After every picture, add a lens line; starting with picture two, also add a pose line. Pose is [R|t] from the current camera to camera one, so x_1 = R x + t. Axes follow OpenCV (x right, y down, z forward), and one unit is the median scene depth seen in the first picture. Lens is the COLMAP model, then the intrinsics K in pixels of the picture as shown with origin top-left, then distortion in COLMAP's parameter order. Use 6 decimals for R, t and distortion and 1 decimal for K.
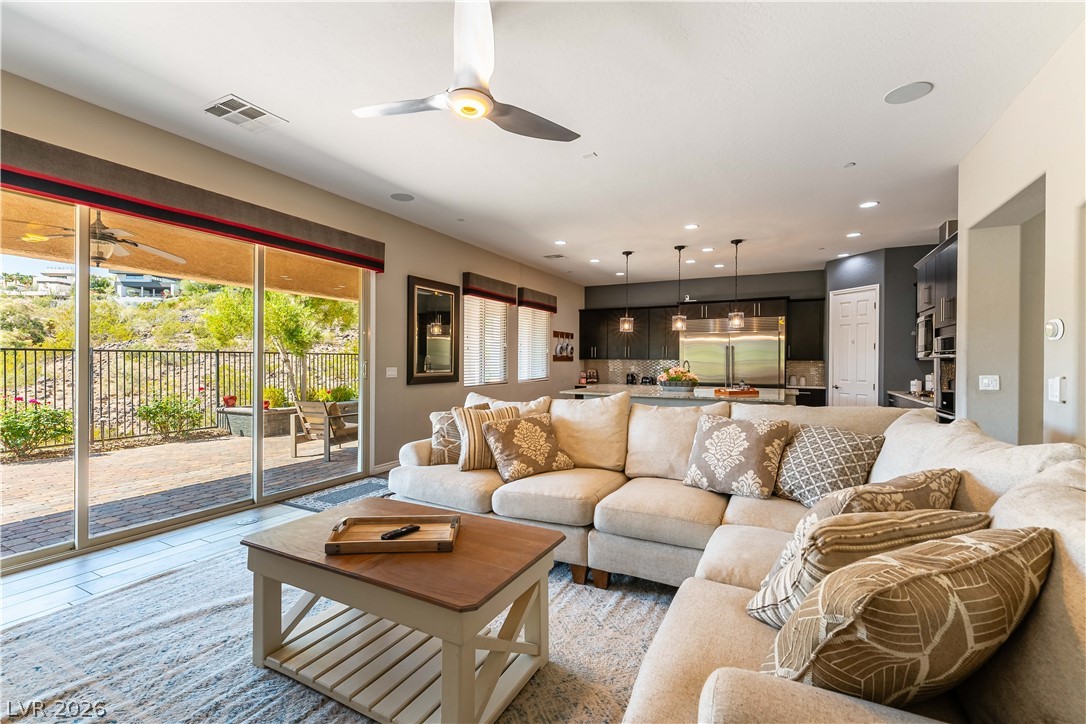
lens RADIAL K [[474.1, 0, 540.8], [0, 474.1, 364.5], [0, 0, 1]] dist [0.001613, -0.000493]
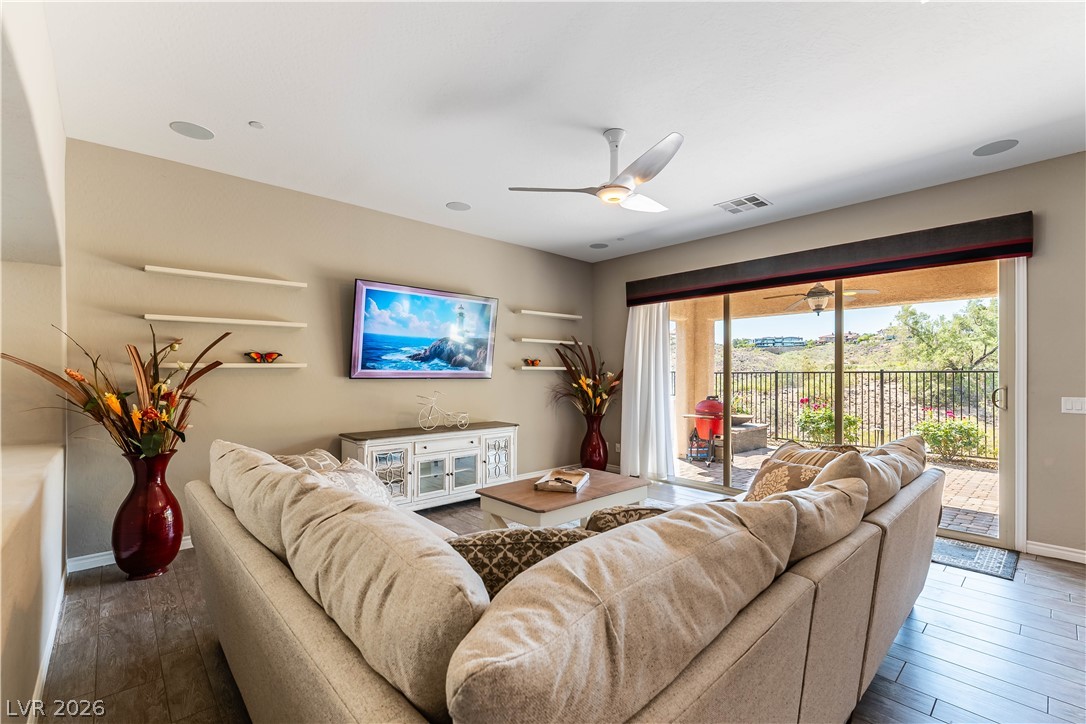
lens RADIAL K [[474.1, 0, 536.5], [0, 474.1, 365.4], [0, 0, 1]] dist [0.001613, -0.000493]
pose [[-0.351203, -0.017953, -0.936127, 0.566584], [-0.017203, 0.999771, -0.012720, -0.018189], [0.936141, 0.011637, -0.351431, 0.605484]]
